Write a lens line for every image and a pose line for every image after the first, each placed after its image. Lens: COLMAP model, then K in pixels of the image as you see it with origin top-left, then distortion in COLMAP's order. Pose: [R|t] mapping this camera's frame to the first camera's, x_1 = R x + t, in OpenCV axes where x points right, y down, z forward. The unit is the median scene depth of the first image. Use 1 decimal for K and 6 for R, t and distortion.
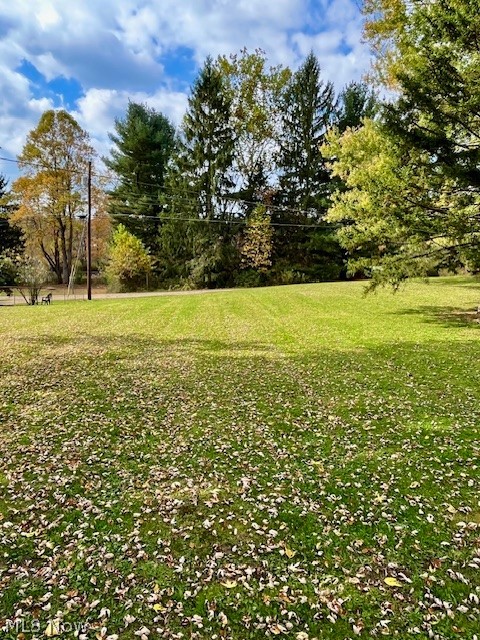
lens RADIAL K [[443.4, 0, 238.3], [0, 443.4, 323.1], [0, 0, 1]] dist [0.000753, 0.000419]
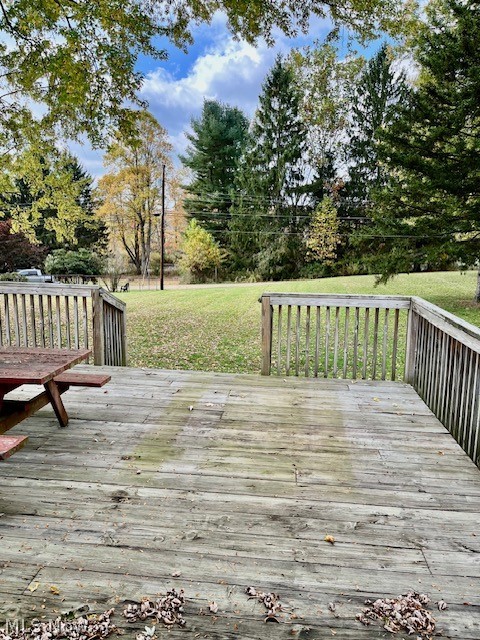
lens RADIAL K [[487.0, 0, 237.0], [0, 487.0, 321.3], [0, 0, 1]] dist [0.065530, -0.080381]
pose [[0.982030, 0.023966, -0.187197, 0.061571], [-0.023691, 0.999712, 0.003706, 0.014090], [0.187231, 0.000795, 0.982315, -0.125870]]
